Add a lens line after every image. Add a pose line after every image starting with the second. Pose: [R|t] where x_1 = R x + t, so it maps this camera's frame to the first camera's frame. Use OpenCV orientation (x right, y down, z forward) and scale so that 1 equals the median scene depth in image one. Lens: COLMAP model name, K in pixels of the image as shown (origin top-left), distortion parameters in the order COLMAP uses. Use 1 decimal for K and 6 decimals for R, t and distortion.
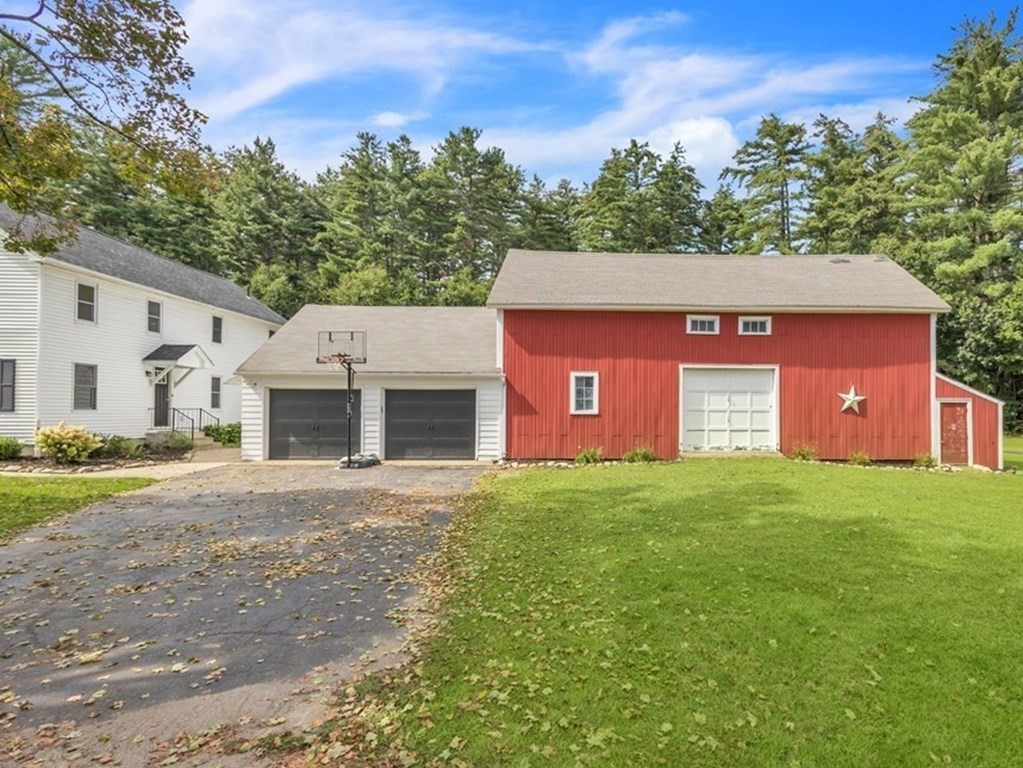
lens RADIAL K [[566.0, 0, 610.1], [0, 566.0, 404.5], [0, 0, 1]] dist [0.014697, -0.002601]
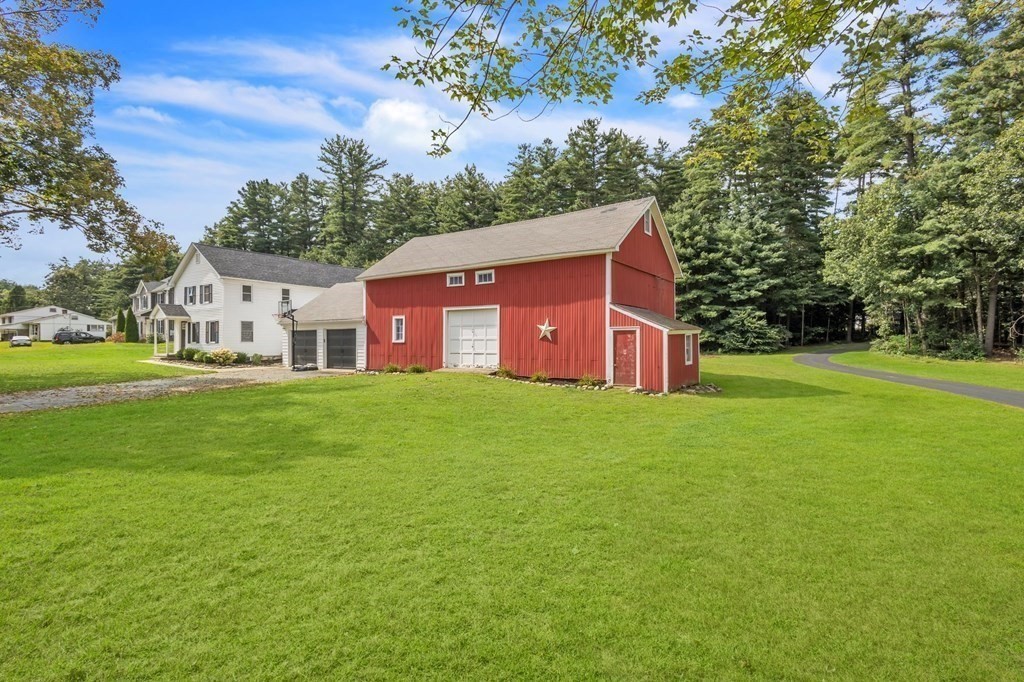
lens RADIAL K [[476.4, 0, 513.5], [0, 476.4, 339.2], [0, 0, 1]] dist [-0.001271, -0.000042]
pose [[0.810796, -0.010113, -0.585241, 0.977123], [0.014241, 0.999896, 0.002451, 0.008548], [0.585156, -0.010322, 0.810855, 0.108708]]
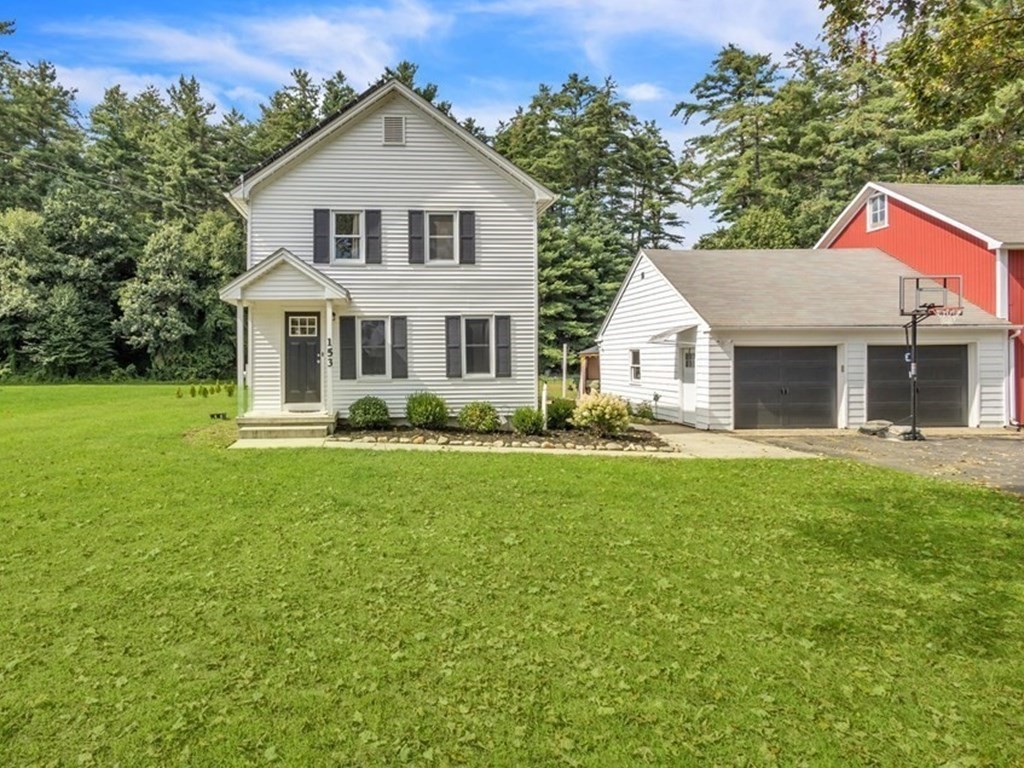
lens RADIAL K [[576.2, 0, 407.1], [0, 576.2, 362.7], [0, 0, 1]] dist [0.015857, -0.003928]
pose [[0.999931, -0.010654, 0.005046, -1.077398], [0.010569, 0.999806, 0.016629, -0.022320], [-0.005222, -0.016575, 0.999849, 0.128361]]
